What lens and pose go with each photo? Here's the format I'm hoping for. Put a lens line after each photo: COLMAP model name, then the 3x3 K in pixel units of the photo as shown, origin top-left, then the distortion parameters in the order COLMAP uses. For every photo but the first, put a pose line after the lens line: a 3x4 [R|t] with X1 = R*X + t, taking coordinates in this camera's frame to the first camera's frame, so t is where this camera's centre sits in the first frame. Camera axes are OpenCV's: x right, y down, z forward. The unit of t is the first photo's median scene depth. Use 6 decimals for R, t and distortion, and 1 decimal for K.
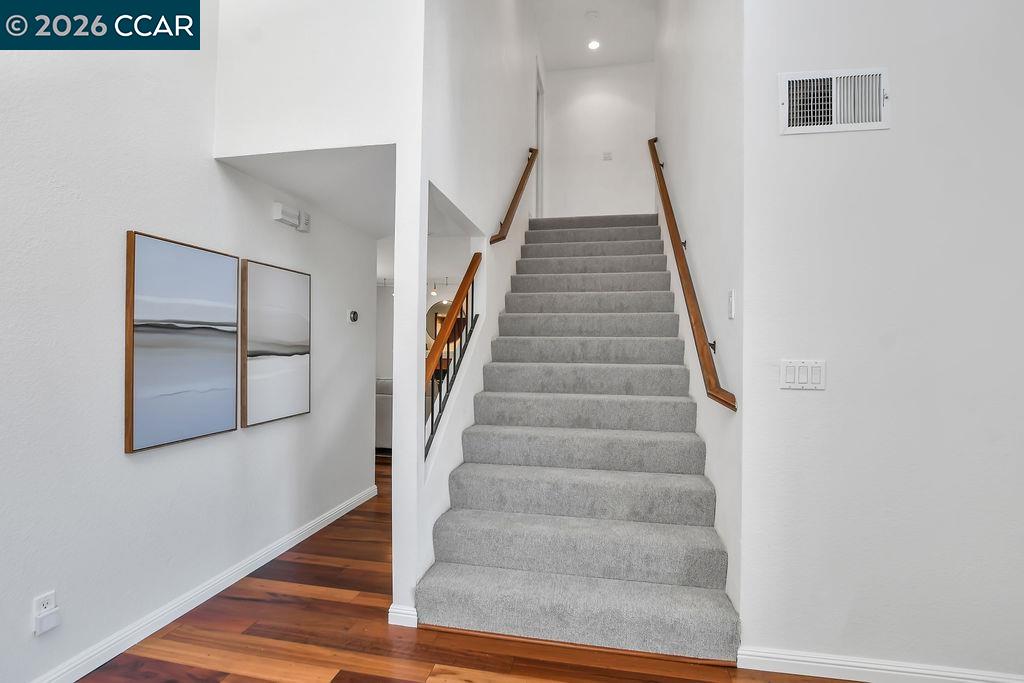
lens RADIAL K [[505.0, 0, 493.2], [0, 505.0, 350.1], [0, 0, 1]] dist [-0.022513, 0.002766]
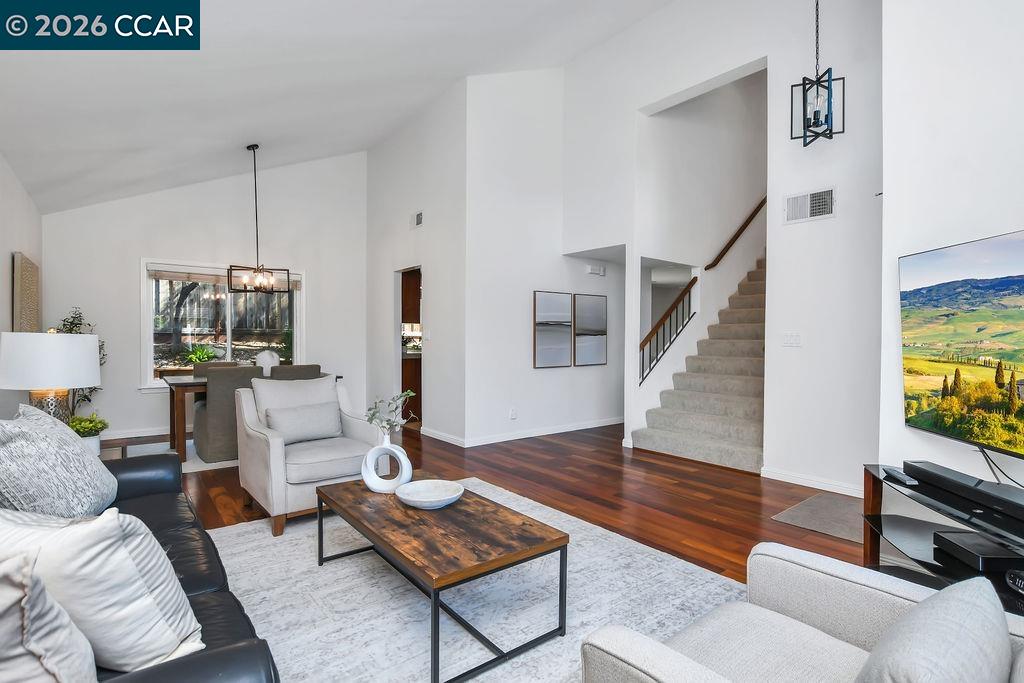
lens RADIAL K [[505.0, 0, 505.4], [0, 505.0, 340.6], [0, 0, 1]] dist [-0.022513, 0.002766]
pose [[0.770893, -0.000119, -0.636965, 0.772408], [0.005112, 0.999969, 0.005999, 0.021452], [0.636944, -0.007881, 0.770870, -1.044854]]
